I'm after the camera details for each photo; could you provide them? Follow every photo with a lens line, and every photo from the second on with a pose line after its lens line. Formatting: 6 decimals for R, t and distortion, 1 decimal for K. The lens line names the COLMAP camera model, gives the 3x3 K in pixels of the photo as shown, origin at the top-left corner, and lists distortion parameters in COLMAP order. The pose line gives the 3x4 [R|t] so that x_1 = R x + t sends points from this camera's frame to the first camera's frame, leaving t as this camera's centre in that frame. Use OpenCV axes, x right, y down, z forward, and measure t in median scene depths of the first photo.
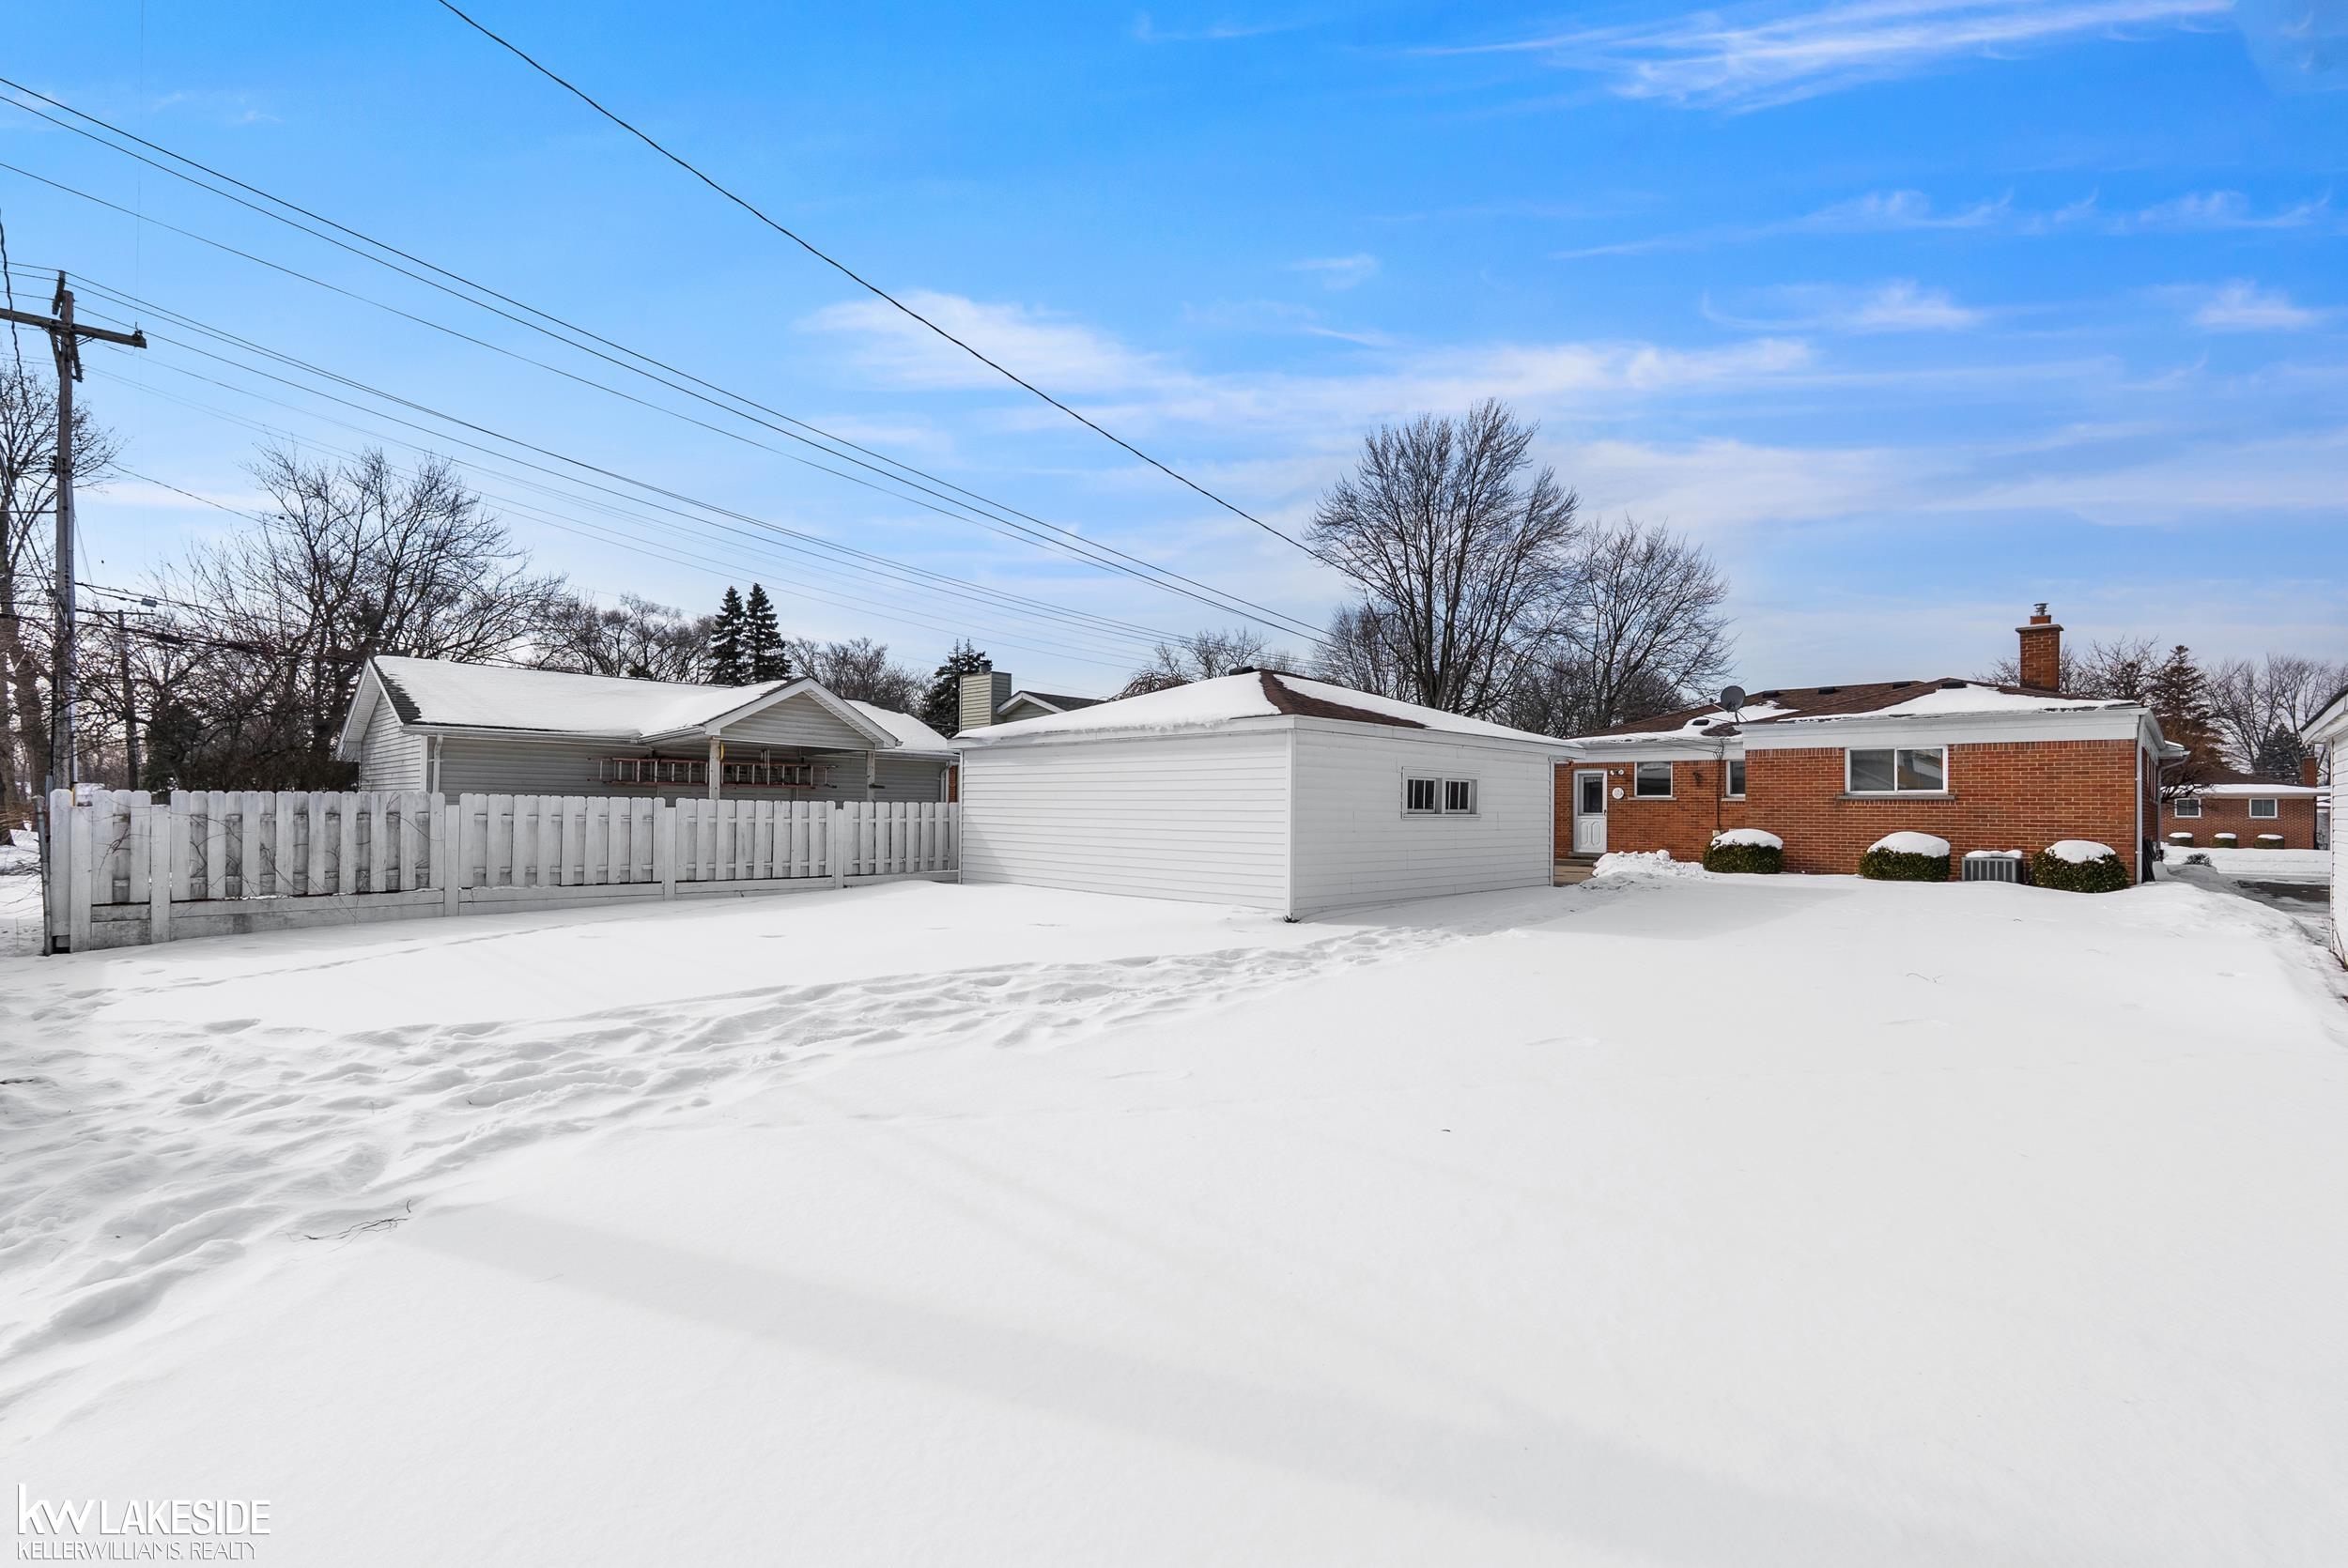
lens RADIAL K [[927.7, 0, 1175.7], [0, 927.7, 794.3], [0, 0, 1]] dist [0.000035, 0.000081]
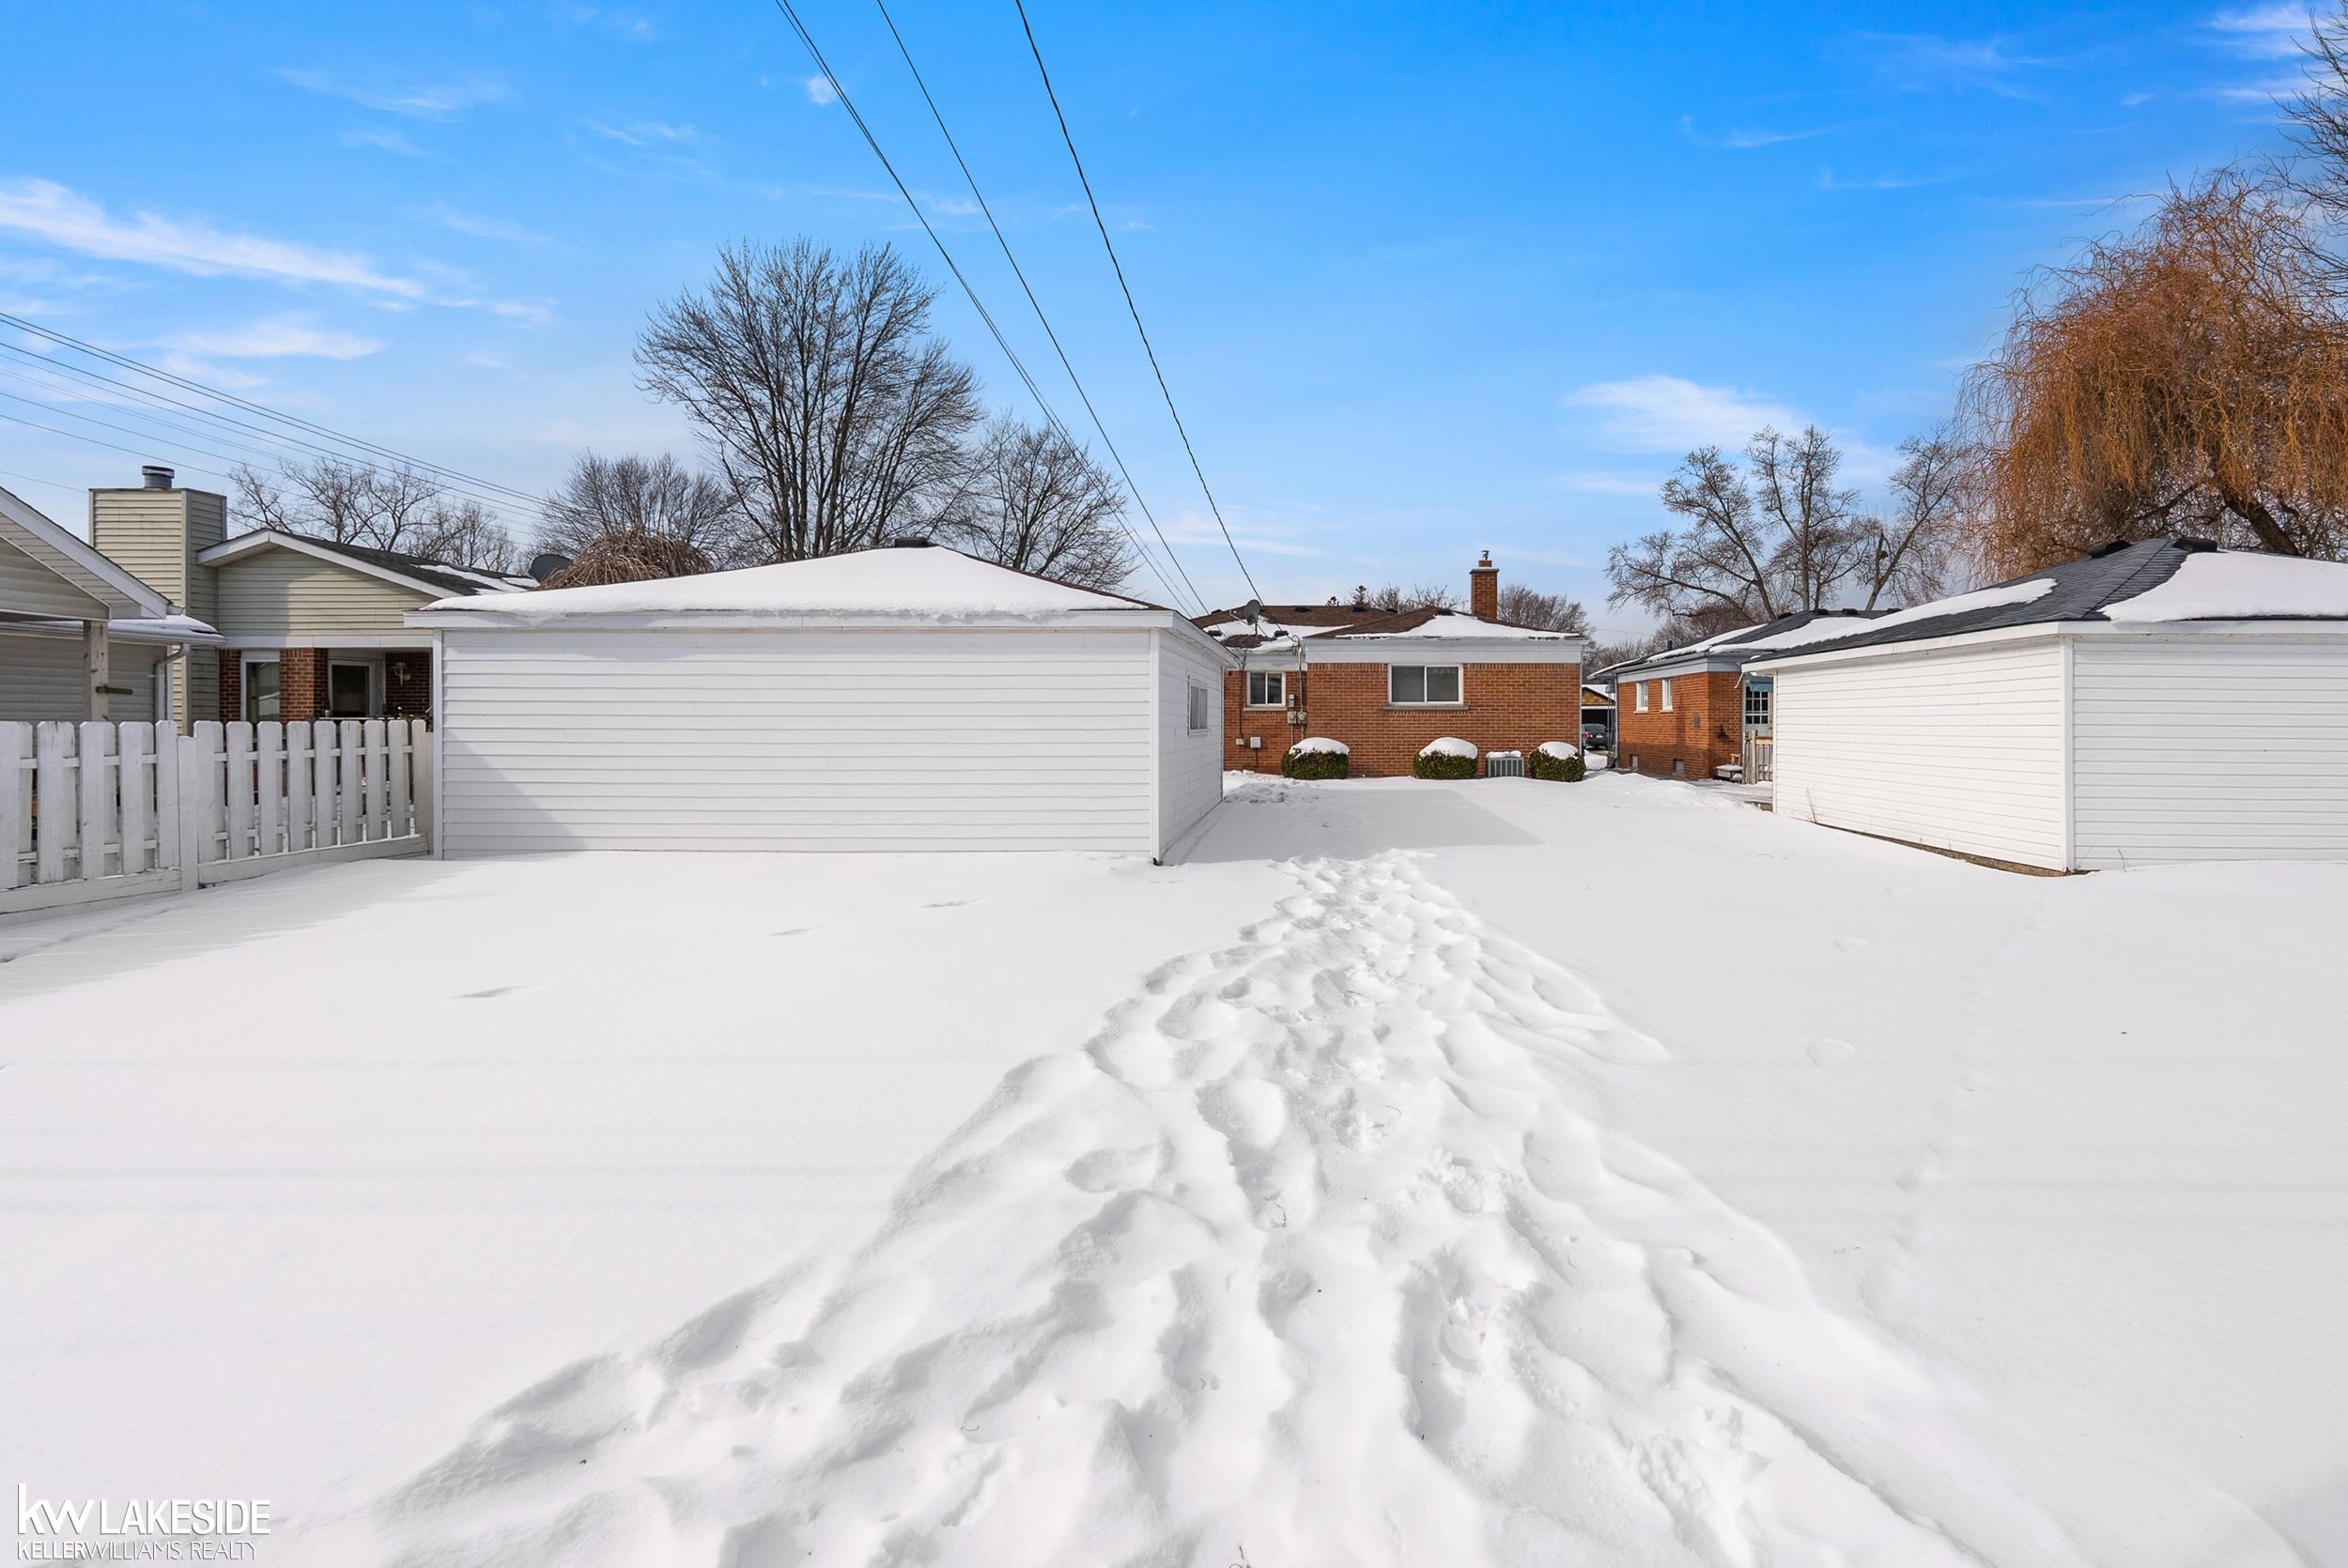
lens RADIAL K [[1068.0, 0, 1174.6], [0, 1068.0, 727.2], [0, 0, 1]] dist [-0.002887, -0.000293]
pose [[0.758500, -0.014465, 0.651512, -0.306091], [-0.002087, 0.999695, 0.024625, -0.004345], [-0.651670, -0.020037, 0.758238, 0.180571]]
